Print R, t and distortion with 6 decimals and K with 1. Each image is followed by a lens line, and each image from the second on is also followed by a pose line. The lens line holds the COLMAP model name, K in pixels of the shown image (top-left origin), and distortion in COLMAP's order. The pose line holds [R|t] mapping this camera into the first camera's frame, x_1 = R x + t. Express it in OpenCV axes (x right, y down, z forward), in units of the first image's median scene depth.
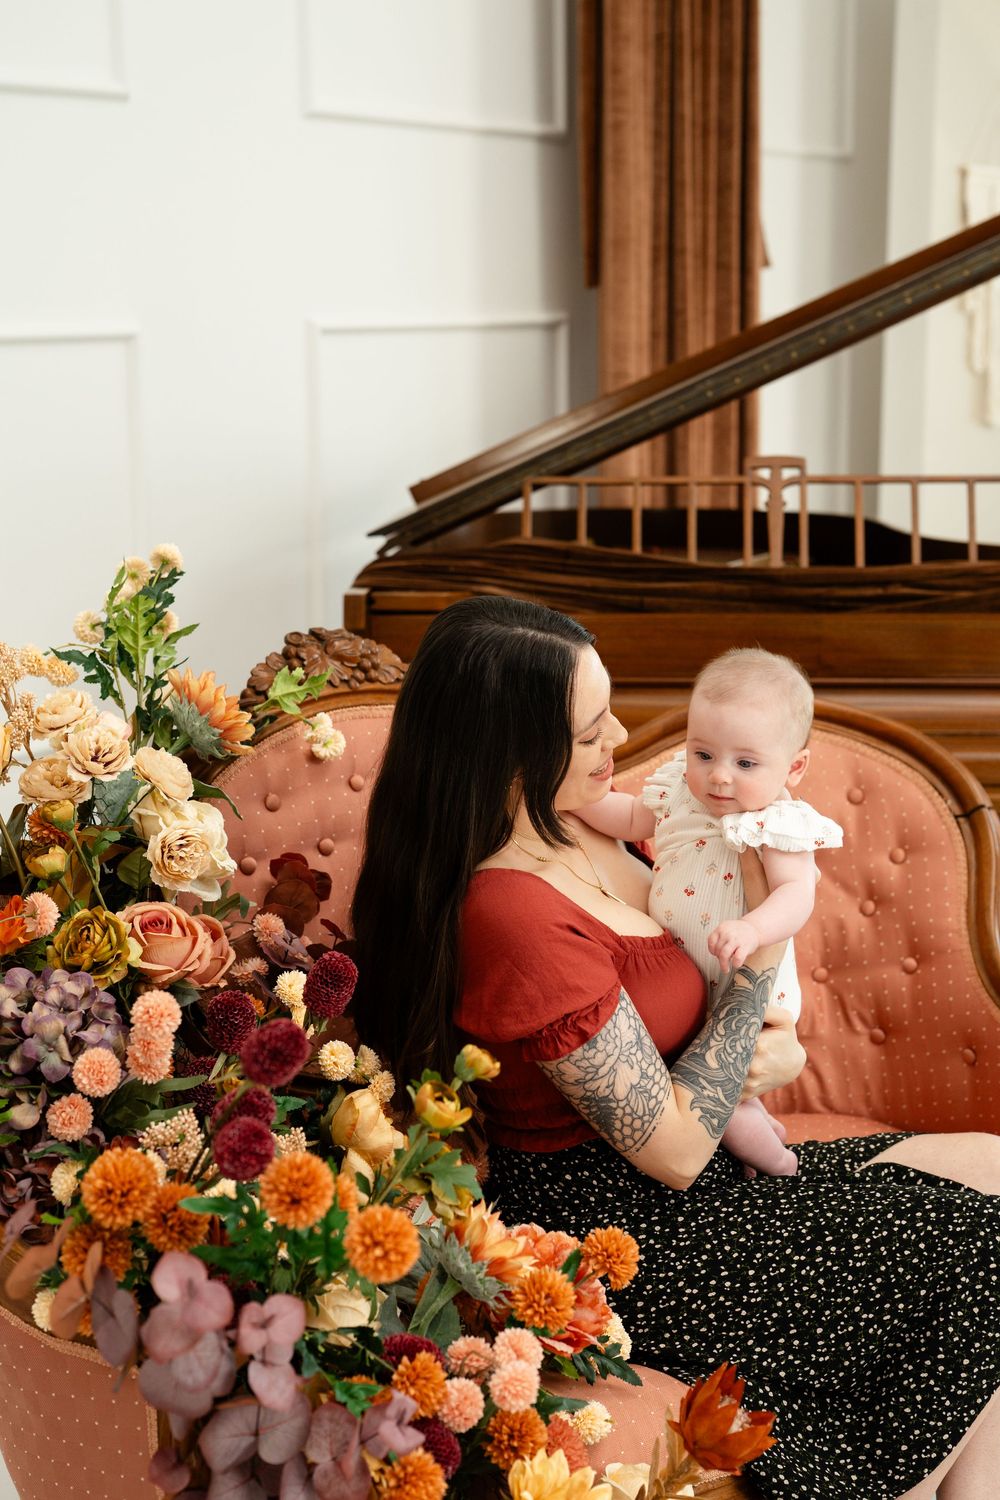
lens RADIAL K [[2193.8, 0, 523.7], [0, 2193.8, 744.8], [0, 0, 1]] dist [0.009355, 0.022144]
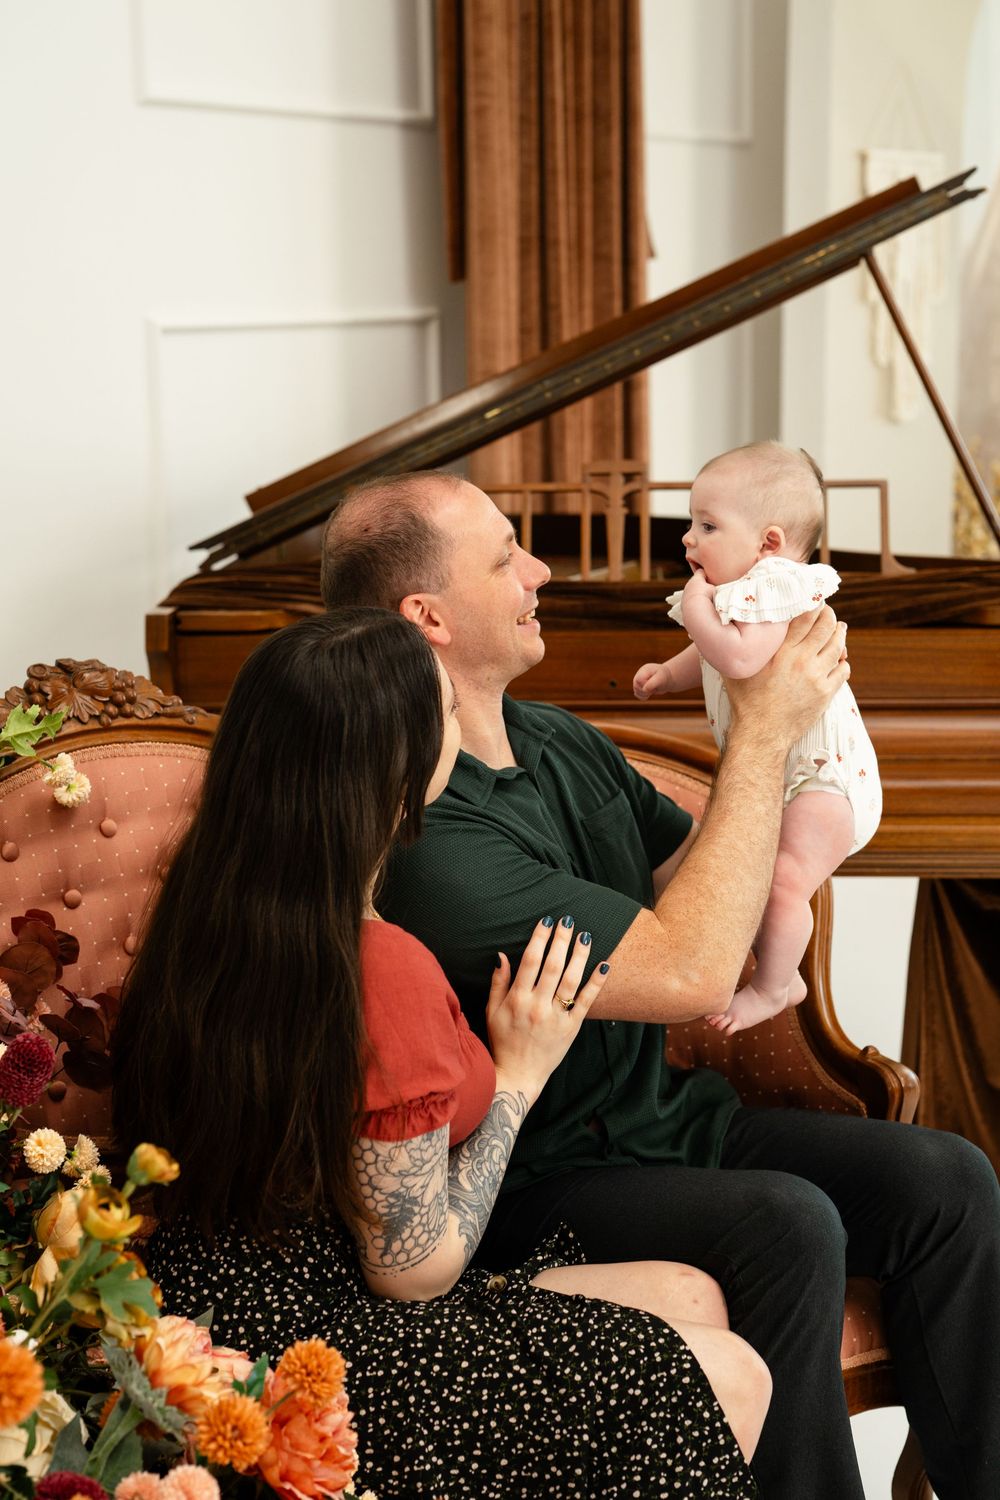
lens RADIAL K [[2216.2, 0, 483.8], [0, 2216.2, 733.2], [0, 0, 1]] dist [0.027806, 0.014294]
pose [[0.999955, -0.008478, -0.004273, 0.084713], [0.008464, 0.999958, -0.003396, -0.017705], [0.004302, 0.003360, 0.999985, 0.074592]]
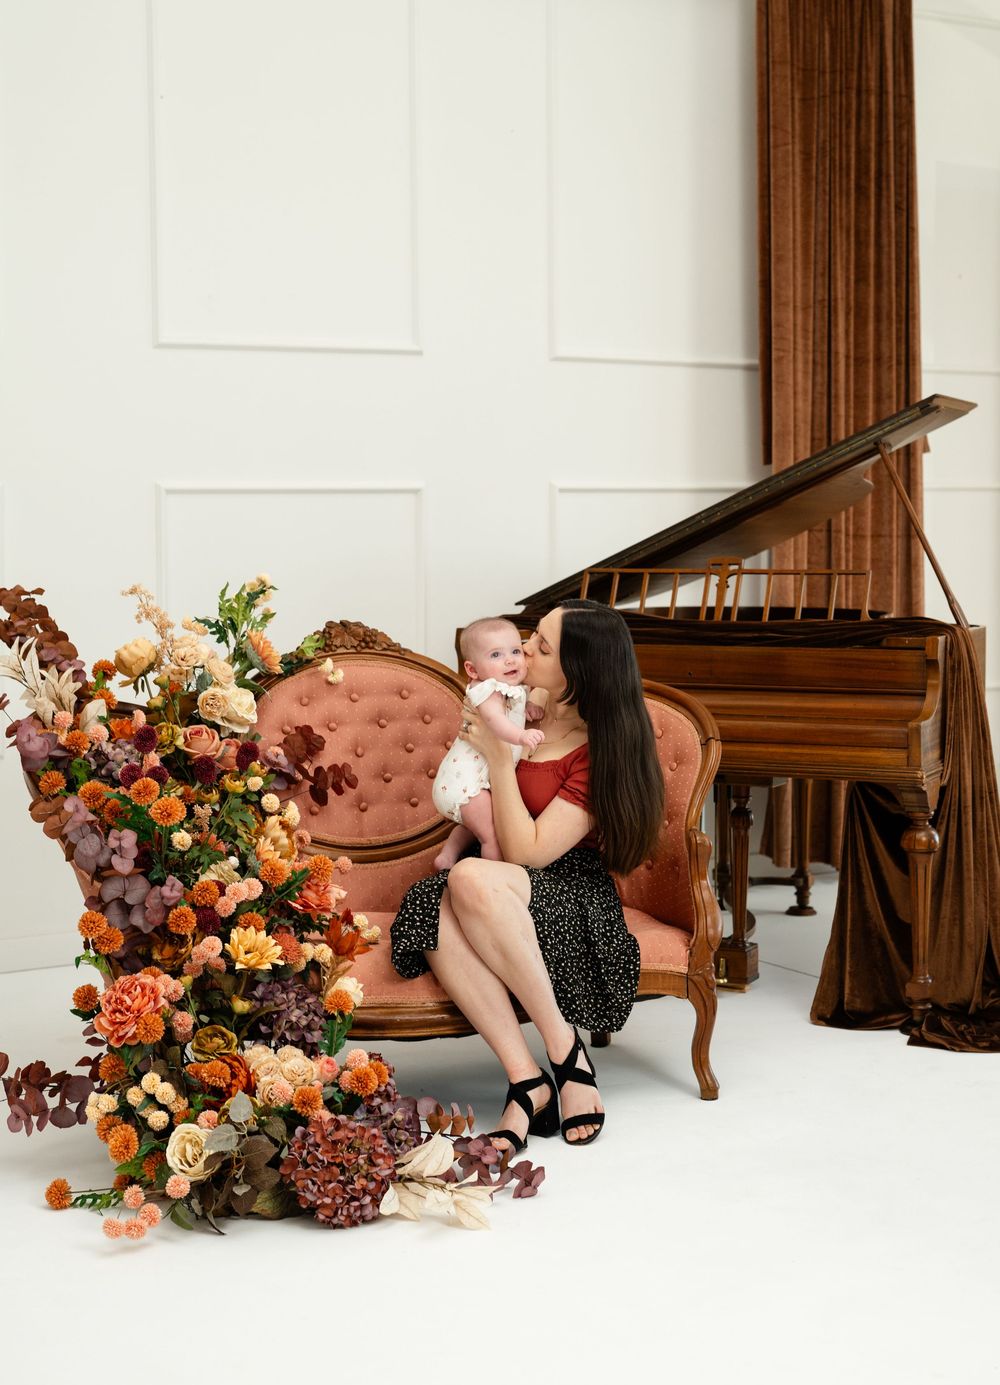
lens RADIAL K [[2058.2, 0, 500.0], [0, 2058.2, 692.5], [0, 0, 1]] dist [0.004126, 0.069336]
pose [[0.931359, 0.035344, -0.362384, 0.717478], [-0.074738, 0.992642, -0.095270, 0.179435], [0.356350, 0.115814, 0.927147, -0.673420]]
